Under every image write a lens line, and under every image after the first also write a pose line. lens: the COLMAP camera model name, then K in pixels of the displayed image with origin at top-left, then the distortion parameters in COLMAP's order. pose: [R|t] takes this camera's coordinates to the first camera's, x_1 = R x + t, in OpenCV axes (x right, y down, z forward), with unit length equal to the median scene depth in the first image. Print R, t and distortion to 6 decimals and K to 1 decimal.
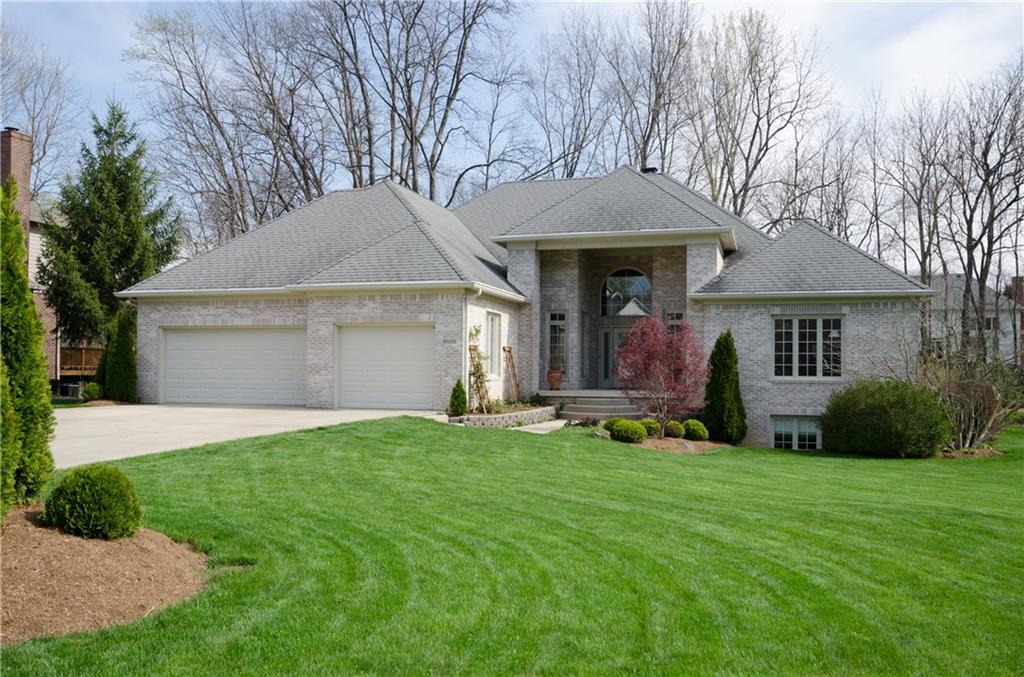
lens RADIAL K [[885.0, 0, 512.0], [0, 885.0, 338.5], [0, 0, 1]] dist [-0.000340, -0.000068]
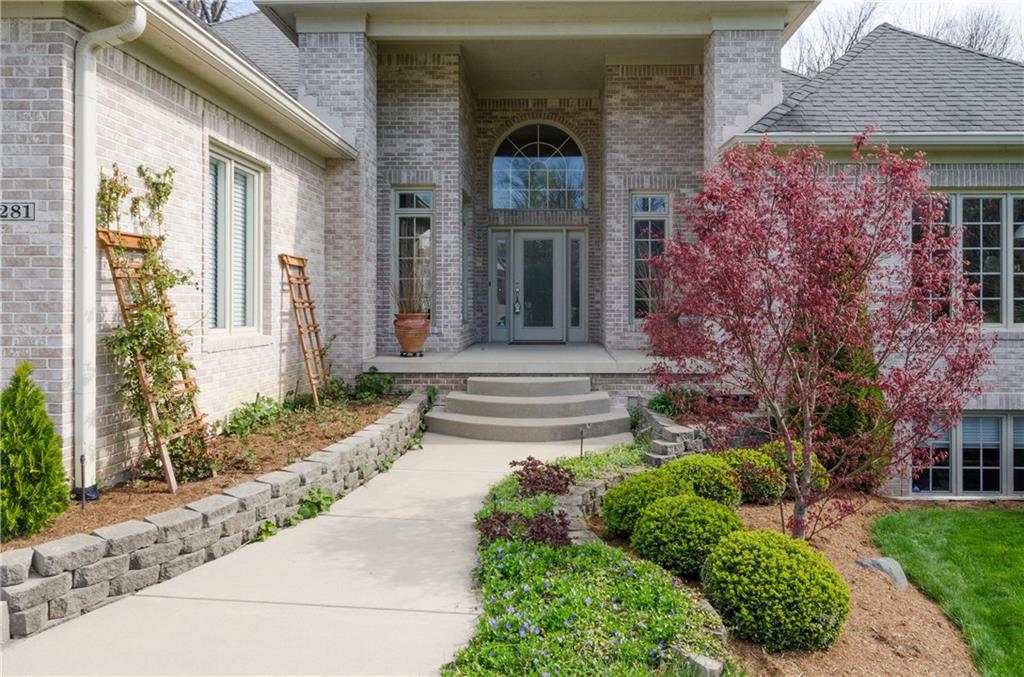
lens RADIAL K [[687.4, 0, 557.6], [0, 687.4, 304.6], [0, 0, 1]] dist [0.000491, 0.000468]
pose [[0.956715, -0.008240, 0.290909, 0.017680], [-0.004084, 0.999120, 0.041733, 0.017293], [-0.290997, -0.041114, 0.955840, 0.654914]]
